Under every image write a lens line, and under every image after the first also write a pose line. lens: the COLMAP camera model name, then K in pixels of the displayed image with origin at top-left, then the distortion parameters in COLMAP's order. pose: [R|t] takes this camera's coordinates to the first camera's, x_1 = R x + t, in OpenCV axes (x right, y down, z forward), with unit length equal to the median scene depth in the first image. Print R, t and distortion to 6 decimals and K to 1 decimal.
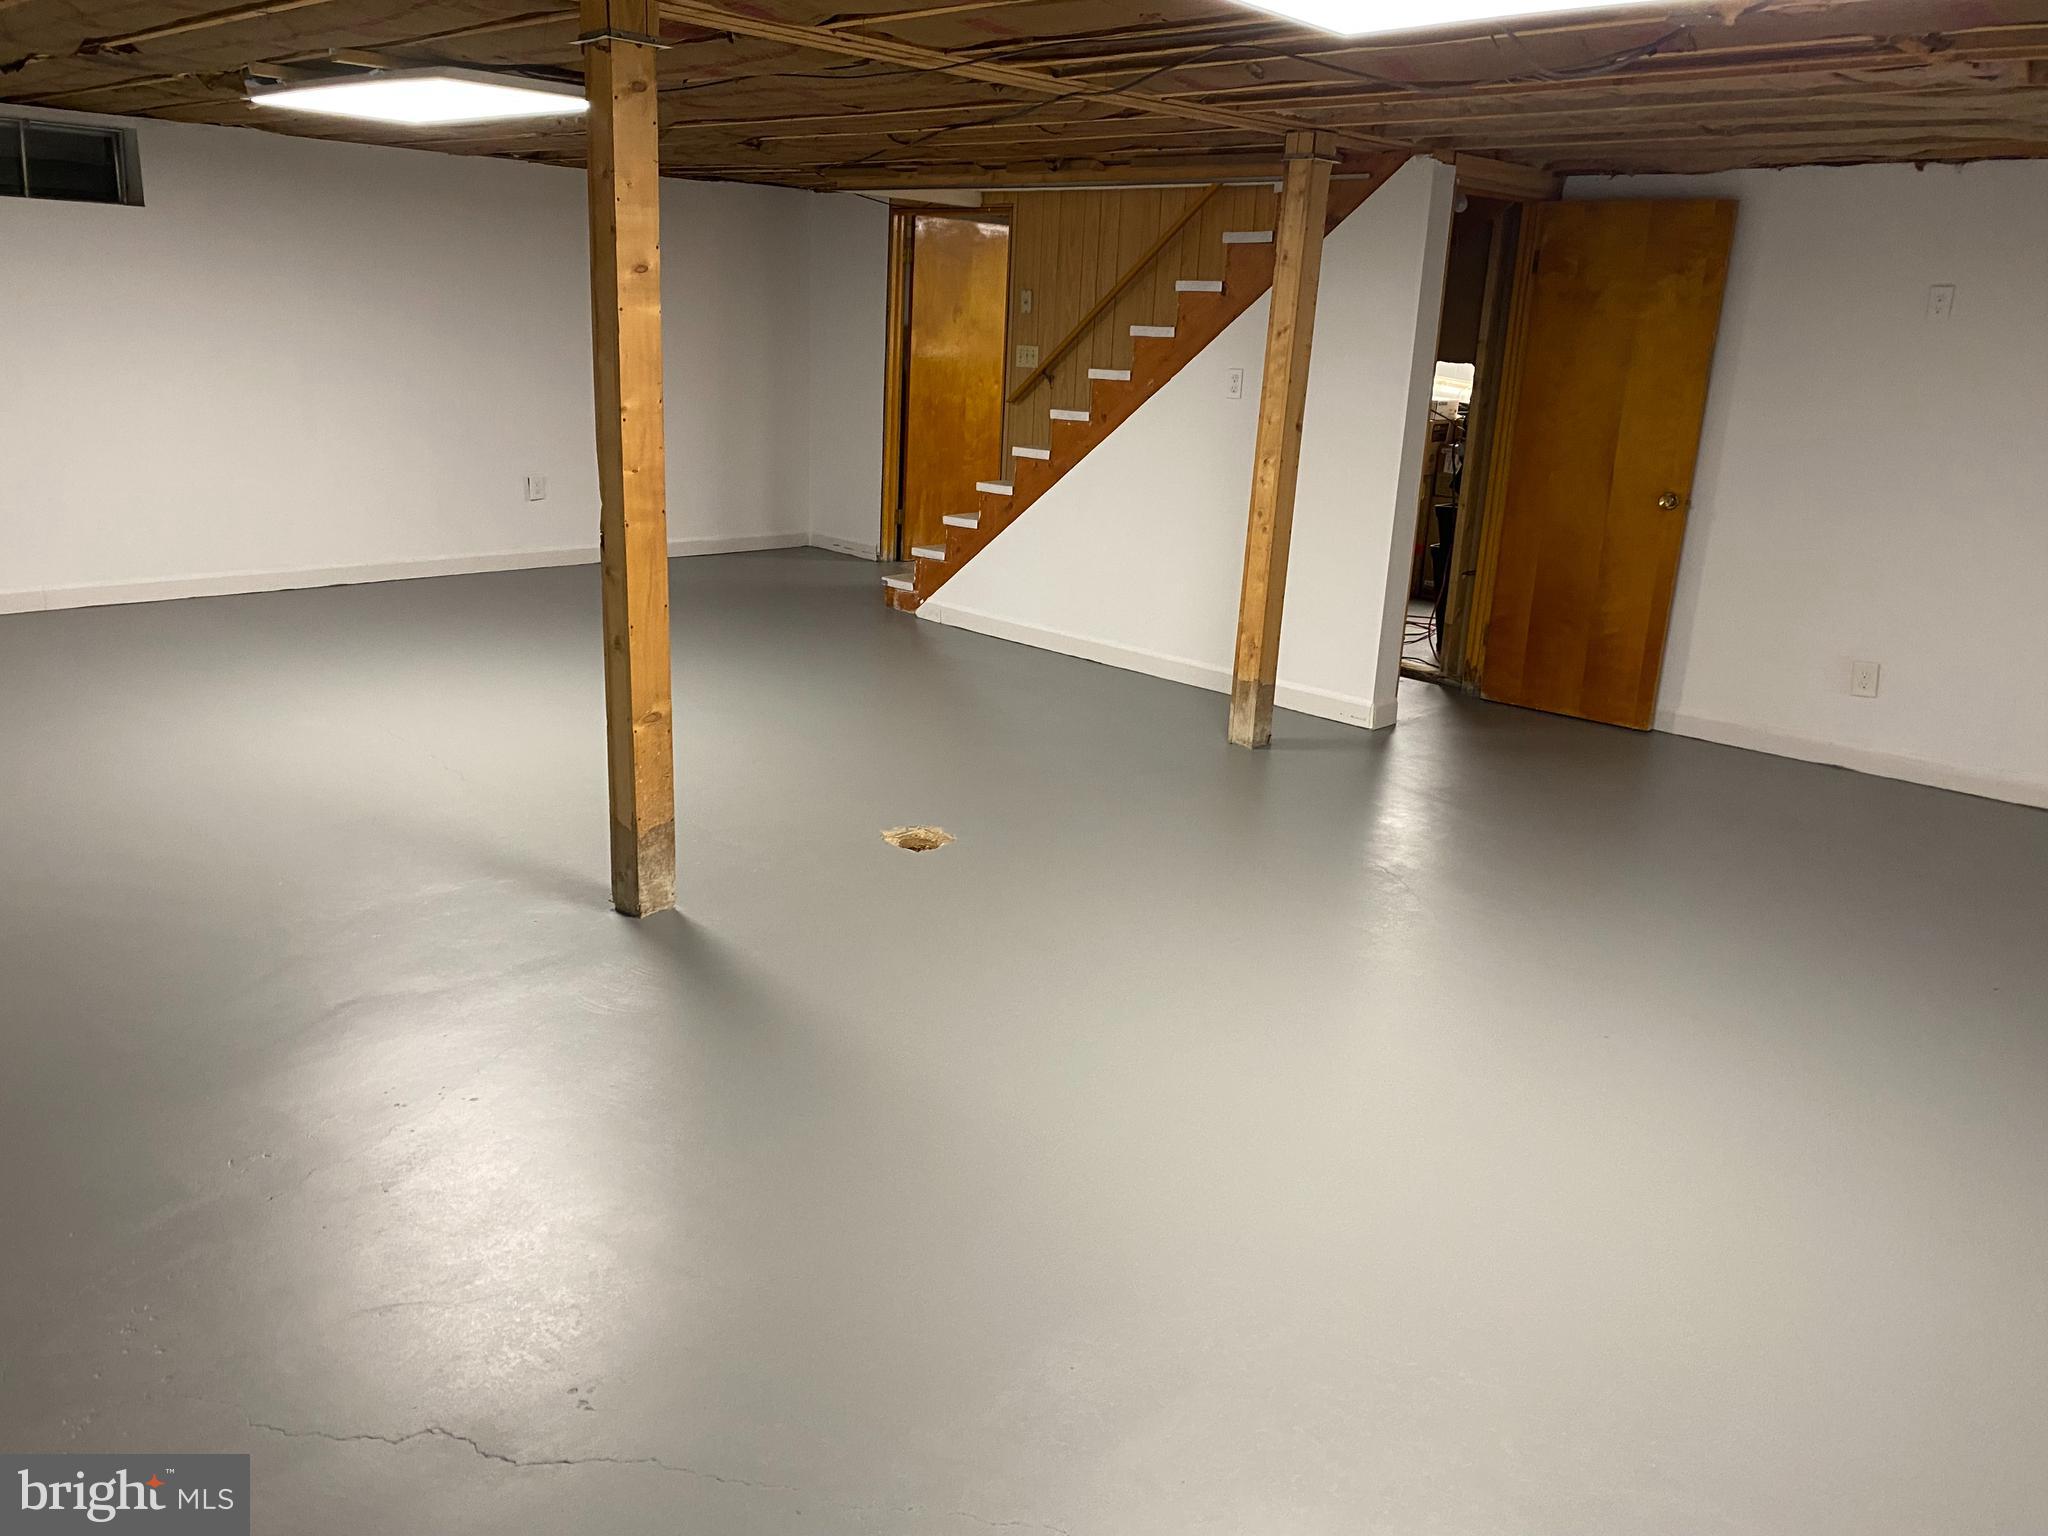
lens RADIAL K [[1562.0, 0, 1017.8], [0, 1562.0, 758.2], [0, 0, 1]] dist [0.055106, -0.063119]
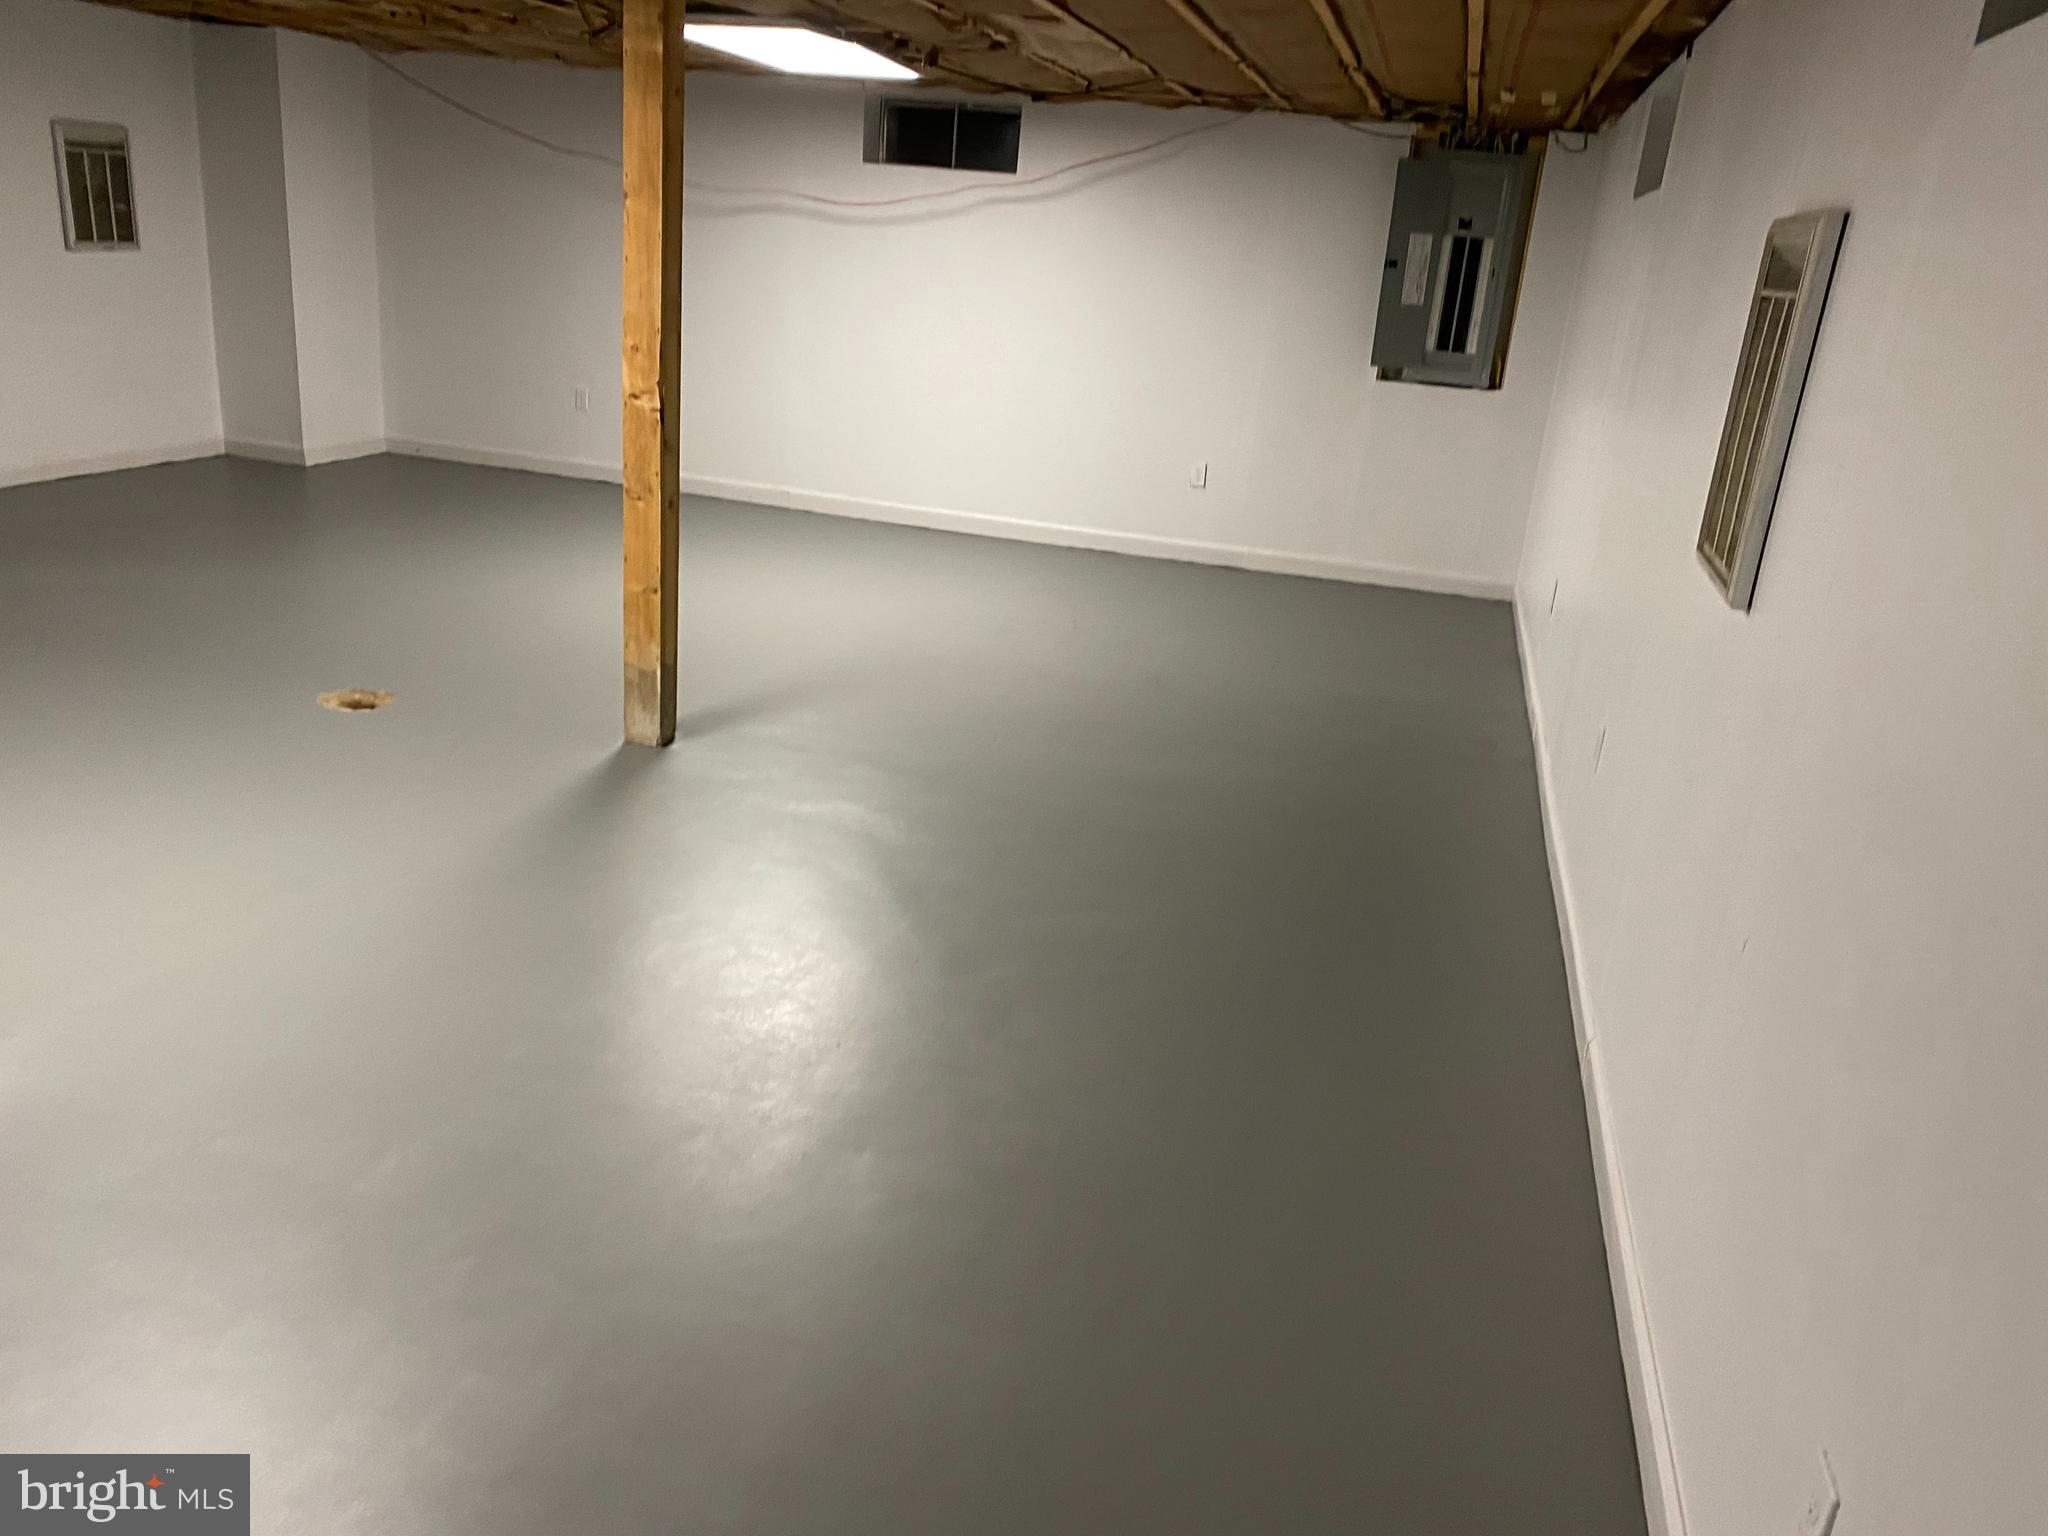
lens RADIAL K [[1560.0, 0, 1024.0], [0, 1560.0, 768.0], [0, 0, 1]] dist [0.064365, -0.104596]
pose [[-0.471936, -0.368046, 0.801136, -0.757978], [0.132985, 0.868581, 0.477370, -0.239457], [-0.871545, 0.331827, -0.360970, 0.700032]]
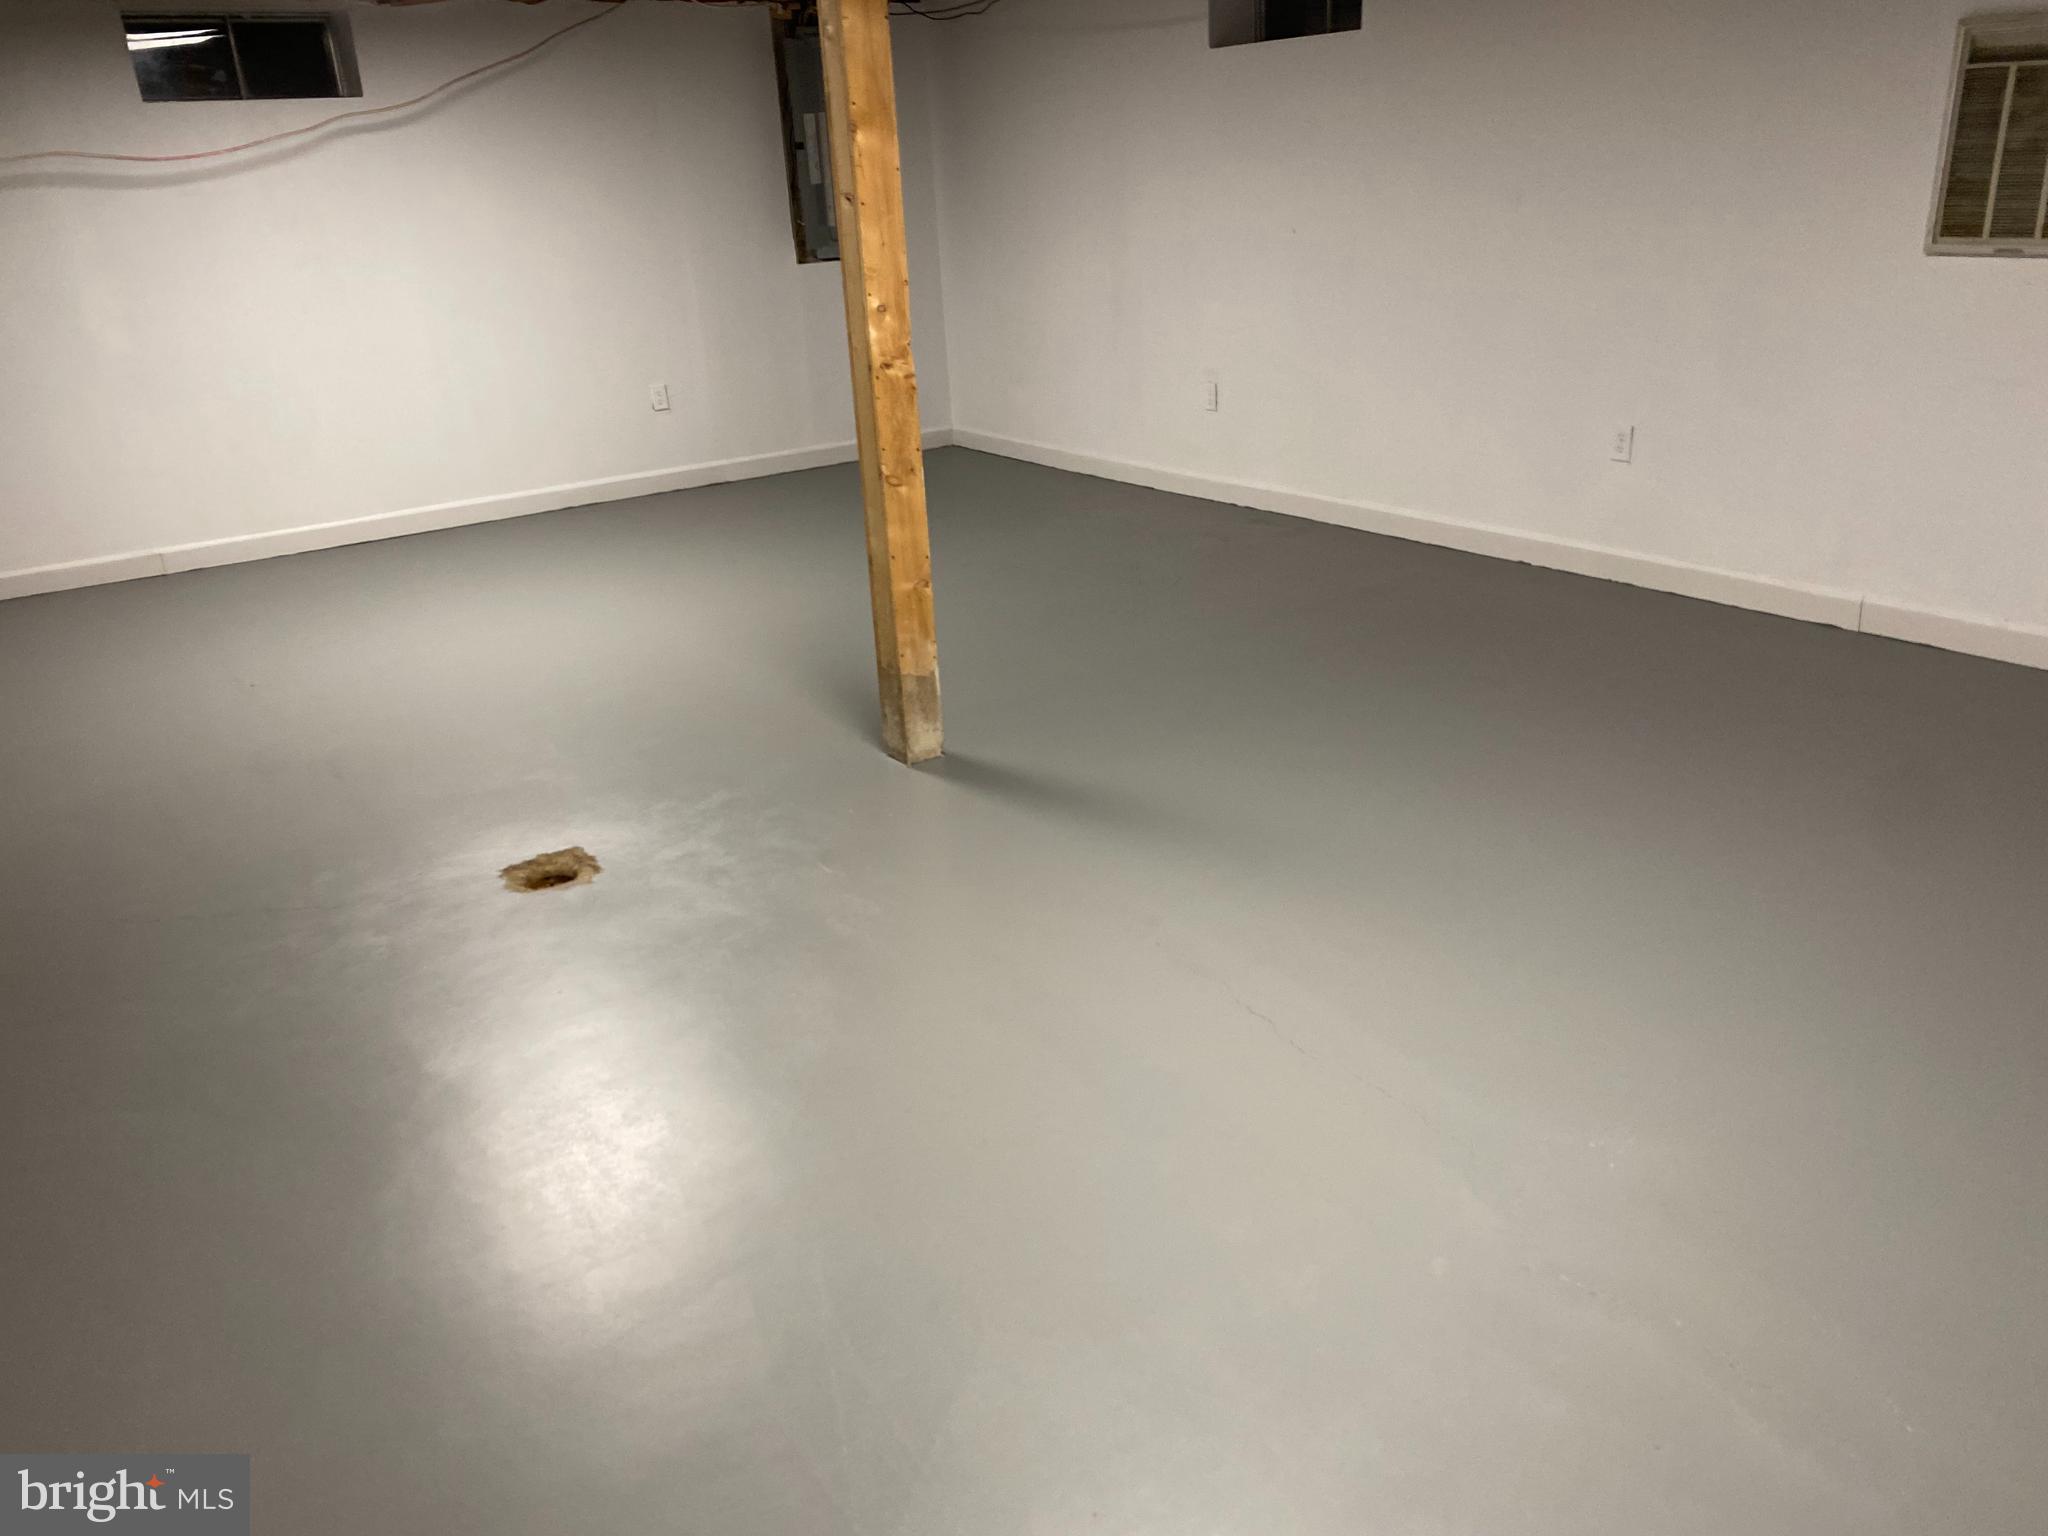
lens RADIAL K [[1545.4, 0, 1027.2], [0, 1545.4, 780.9], [0, 0, 1]] dist [0.041060, -0.035979]
pose [[-0.978024, -0.077866, 0.193408, -0.570922], [0.059347, 0.785296, 0.616269, -0.264608], [-0.199869, 0.614204, -0.763417, 0.836825]]
